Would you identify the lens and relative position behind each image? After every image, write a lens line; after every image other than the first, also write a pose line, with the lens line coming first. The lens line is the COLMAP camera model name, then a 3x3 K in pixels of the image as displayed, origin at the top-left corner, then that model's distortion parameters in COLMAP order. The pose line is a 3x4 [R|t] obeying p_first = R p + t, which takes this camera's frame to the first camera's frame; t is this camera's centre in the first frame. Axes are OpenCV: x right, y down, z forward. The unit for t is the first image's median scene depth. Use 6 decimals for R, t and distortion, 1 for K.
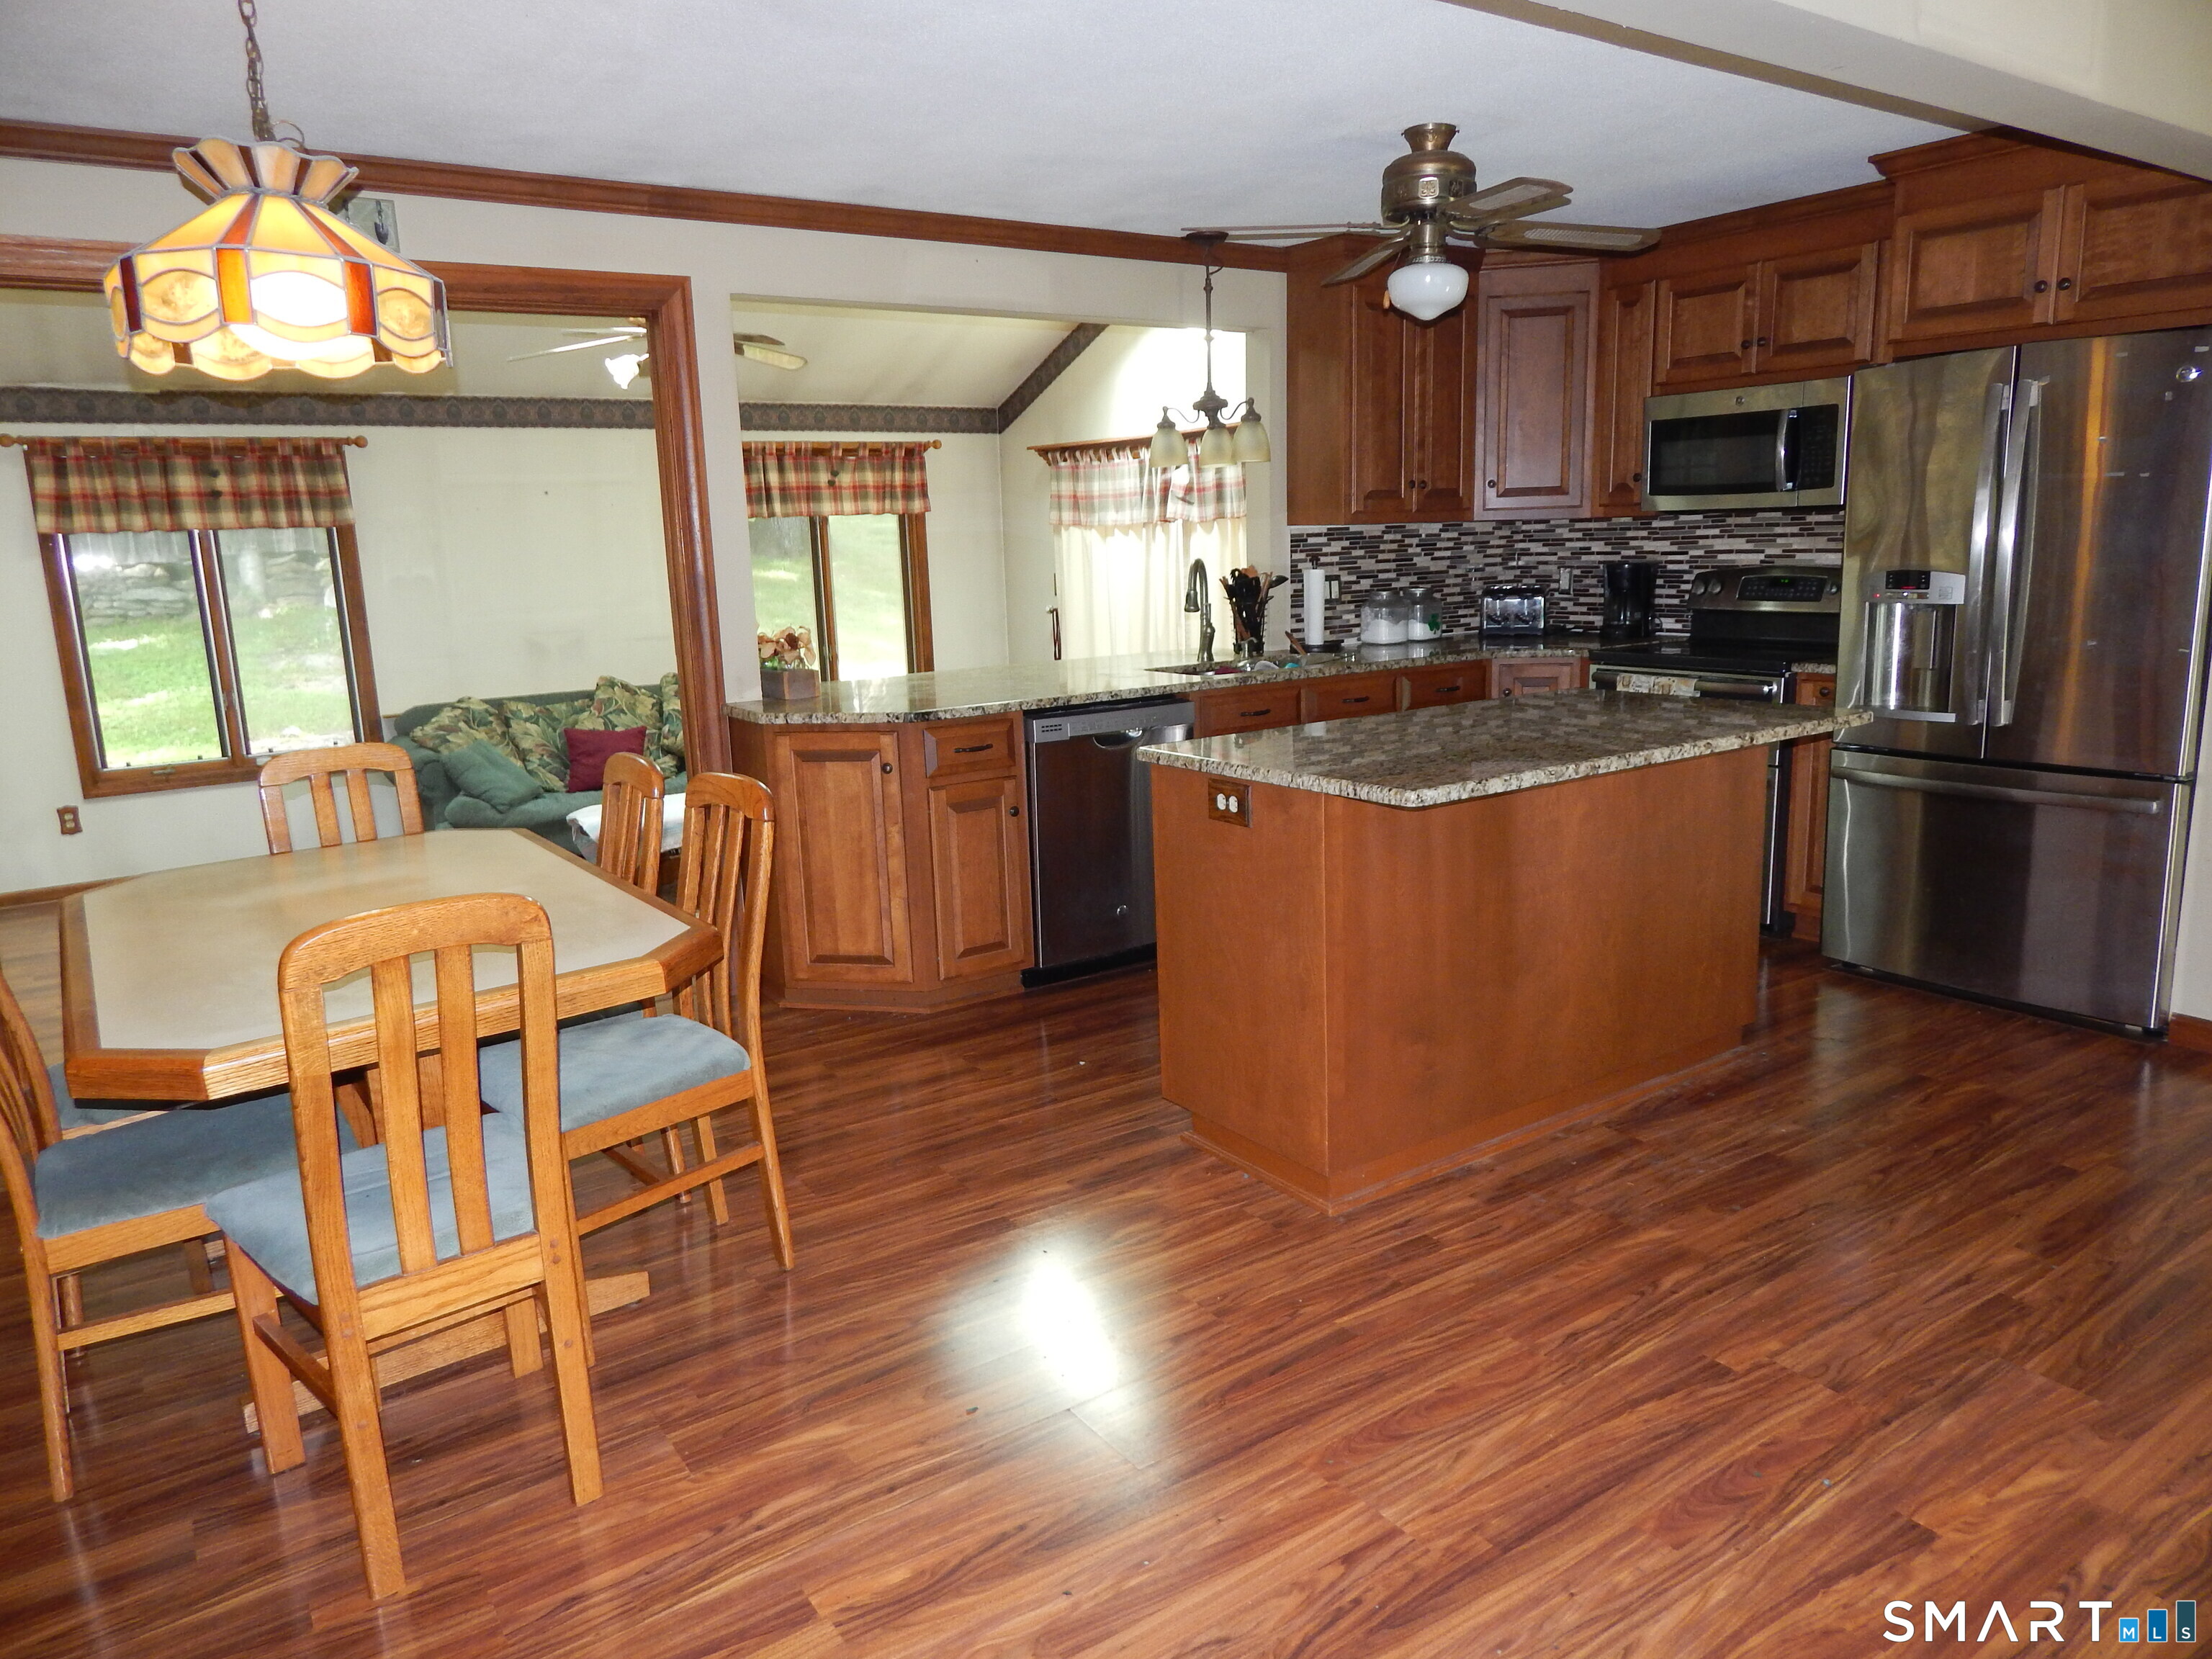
lens RADIAL K [[1483.5, 0, 1106.0], [0, 1483.5, 829.5], [0, 0, 1]] dist [0.010329, -0.006639]
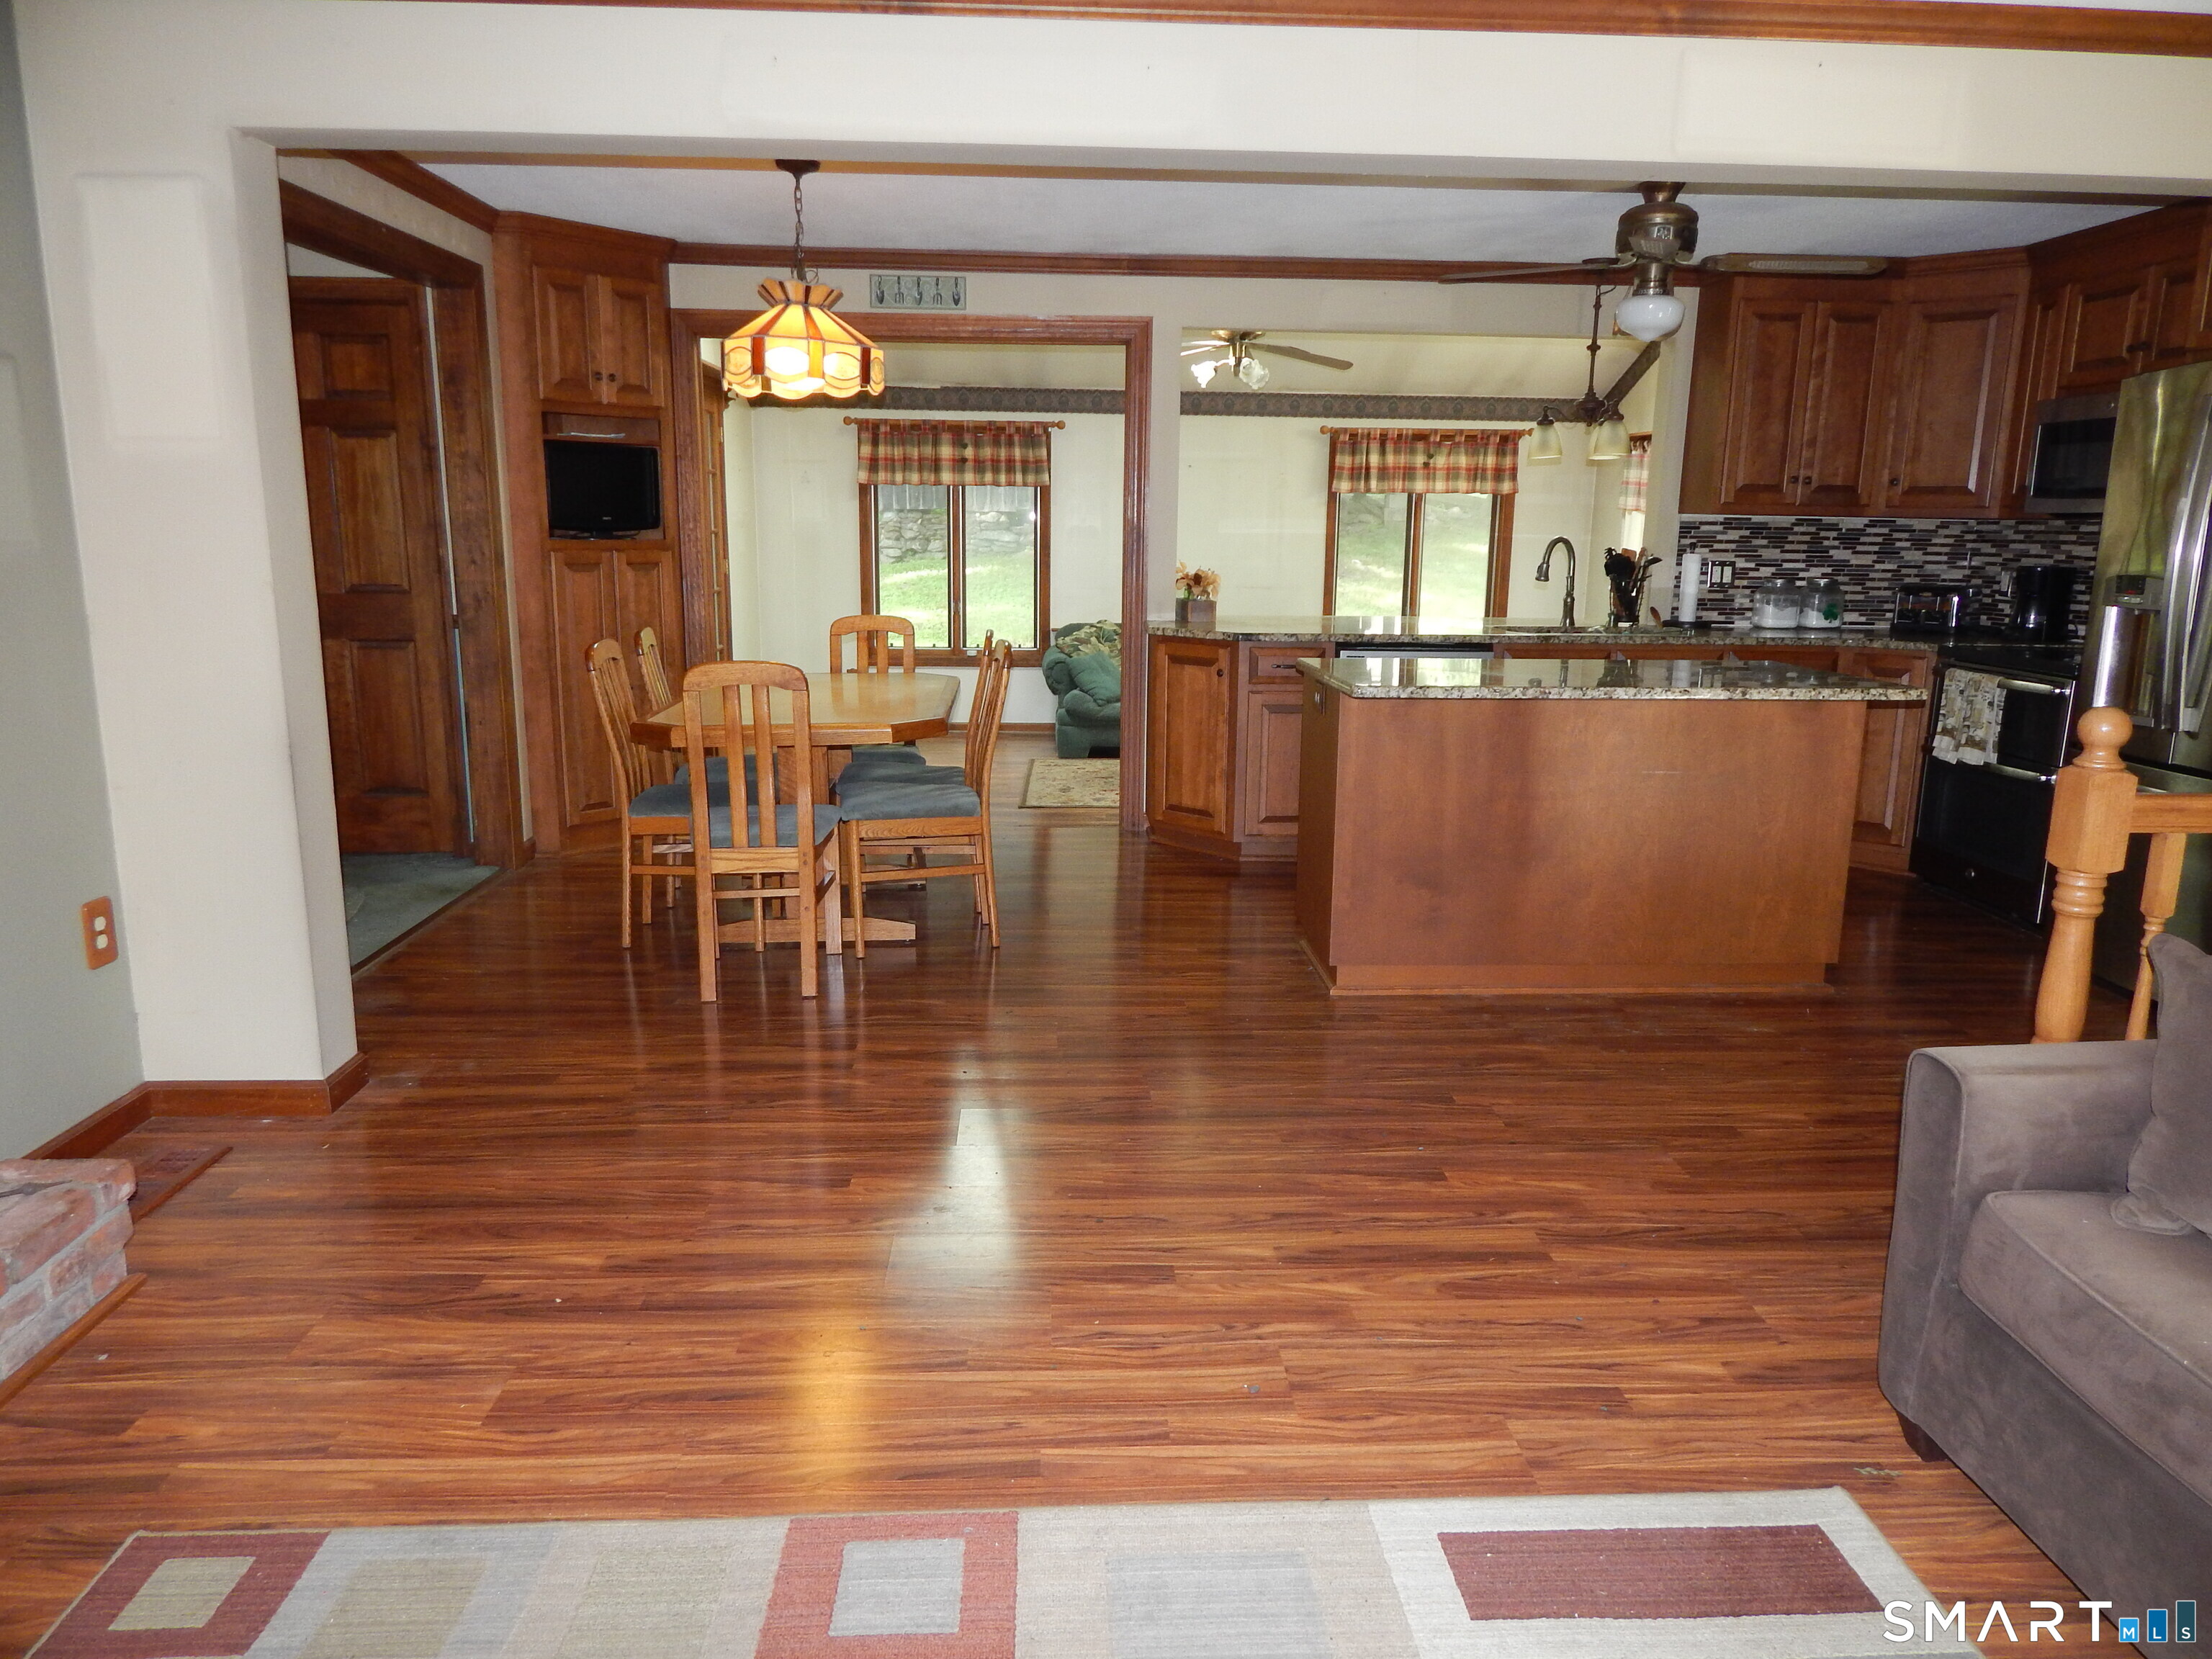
lens RADIAL K [[1472.5, 0, 1106.0], [0, 1472.5, 829.5], [0, 0, 1]] dist [0.021398, -0.003926]
pose [[0.853567, 0.152645, -0.498120, 0.314933], [-0.144729, 0.987956, 0.054746, 0.029216], [0.500477, 0.025364, 0.865378, -0.159783]]
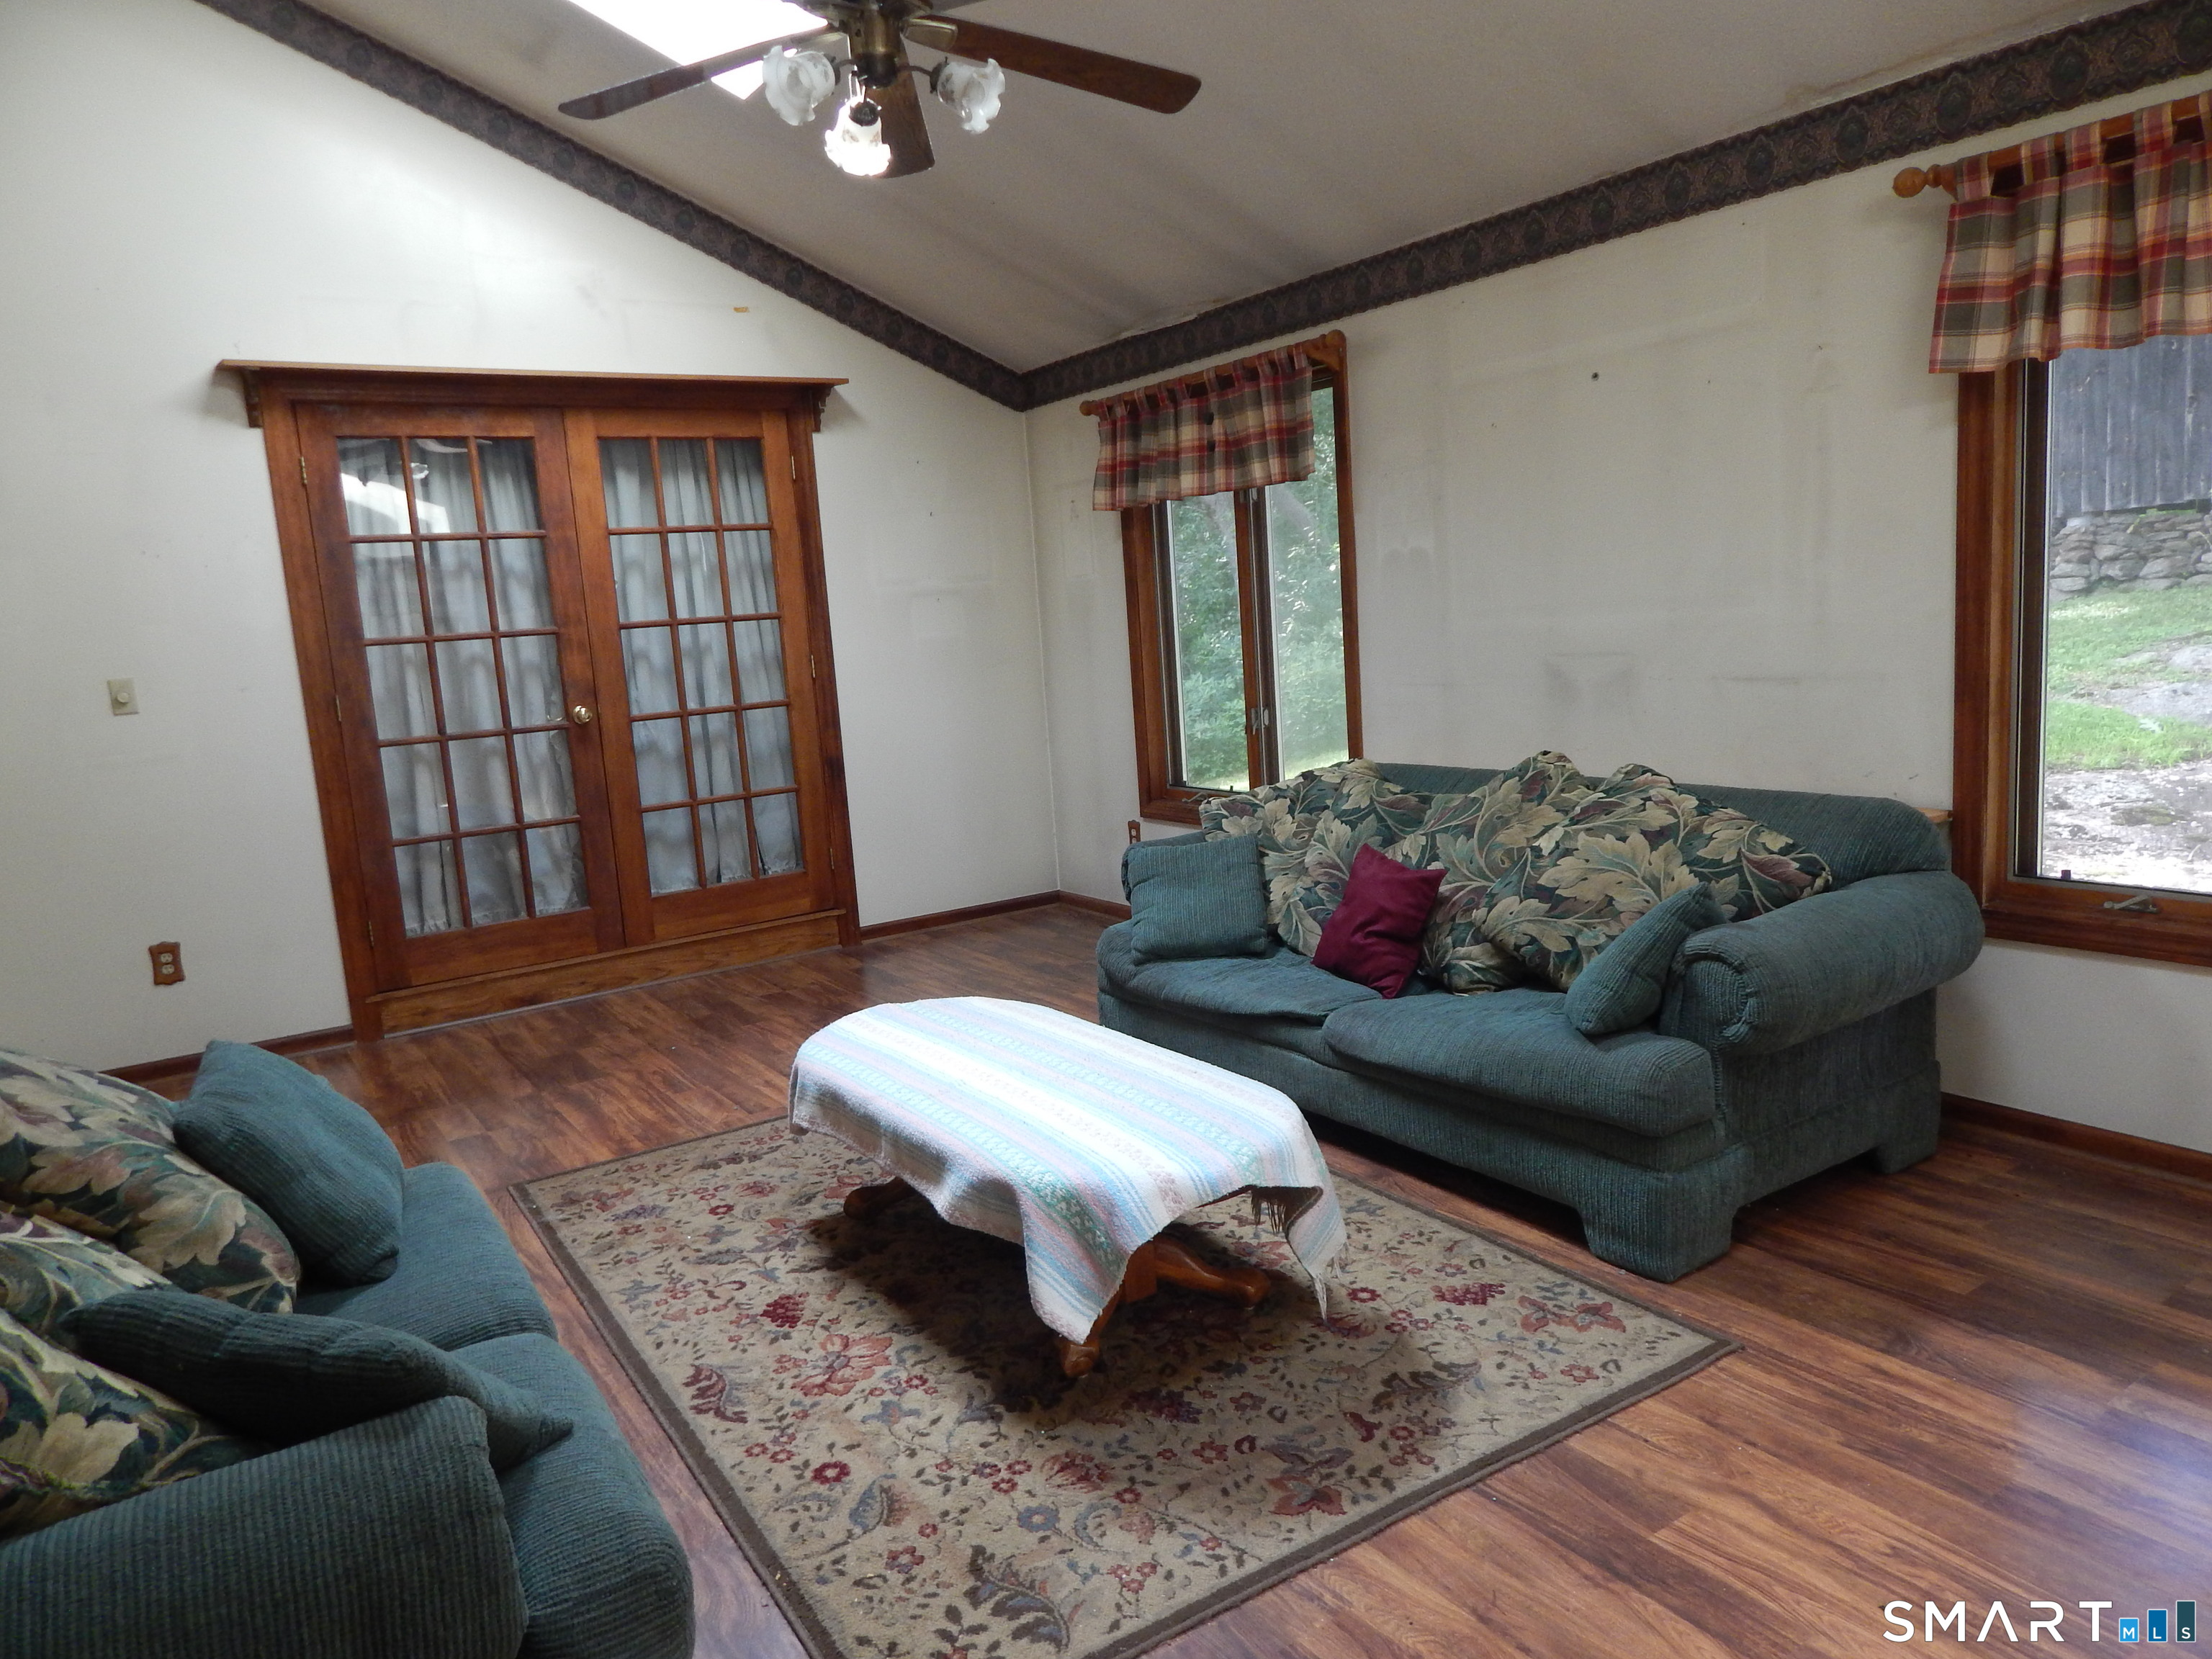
lens RADIAL K [[1472.5, 0, 1106.0], [0, 1472.5, 829.5], [0, 0, 1]] dist [0.021398, -0.003926]
pose [[-0.000053, 0.183358, -0.983046, 0.185030], [-0.134687, 0.974088, 0.181694, -0.194276], [0.990888, 0.132413, 0.024645, 1.119092]]
